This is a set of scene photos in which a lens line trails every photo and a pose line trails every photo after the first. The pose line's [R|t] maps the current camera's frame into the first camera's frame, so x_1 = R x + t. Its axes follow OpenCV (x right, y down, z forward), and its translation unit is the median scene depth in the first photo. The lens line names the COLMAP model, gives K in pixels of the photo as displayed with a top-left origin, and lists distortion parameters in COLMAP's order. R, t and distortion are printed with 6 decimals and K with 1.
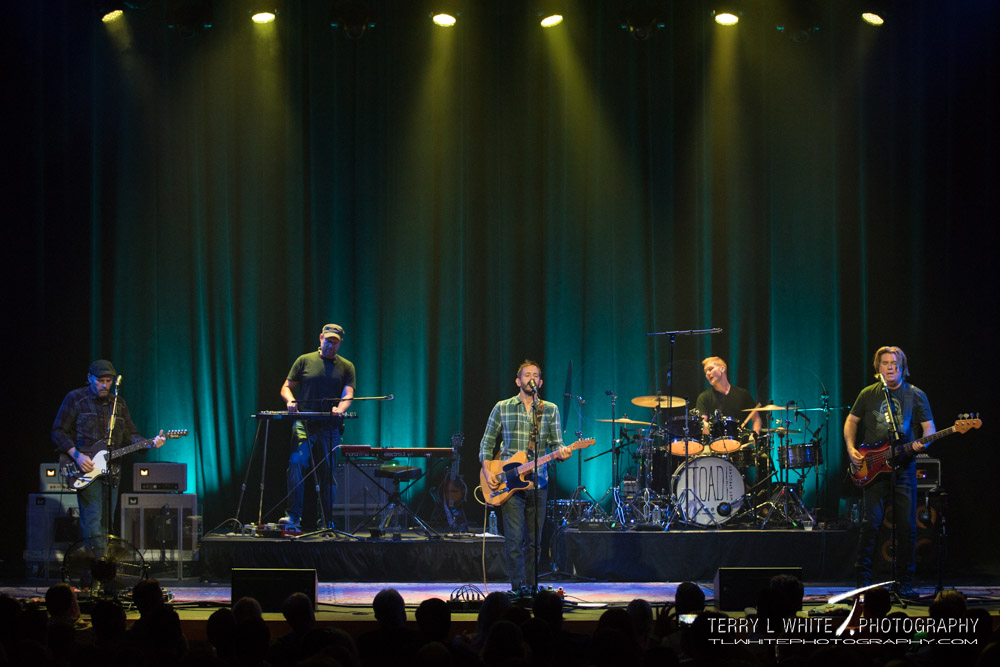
lens RADIAL K [[2597.1, 0, 500.0], [0, 2597.1, 333.5], [0, 0, 1]] dist [0.019492, -0.663342]
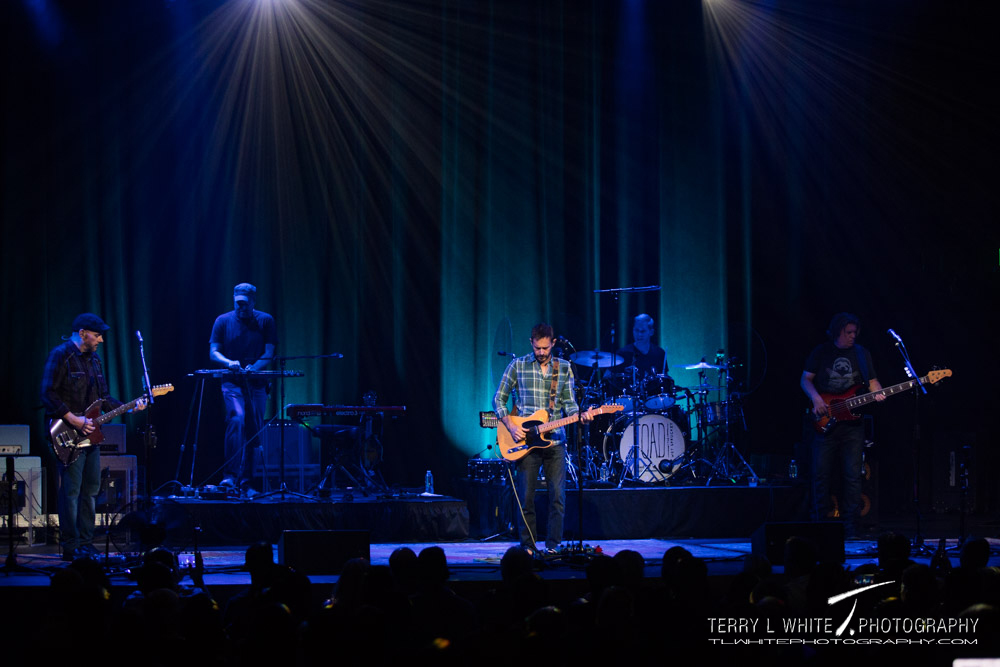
lens RADIAL K [[2597.1, 0, 500.0], [0, 2597.1, 333.5], [0, 0, 1]] dist [0.019492, -0.663342]
pose [[0.988916, -0.002351, 0.148459, -0.126675], [0.000273, 0.999902, 0.014013, 0.002436], [-0.148478, -0.013817, 0.988819, 0.019706]]
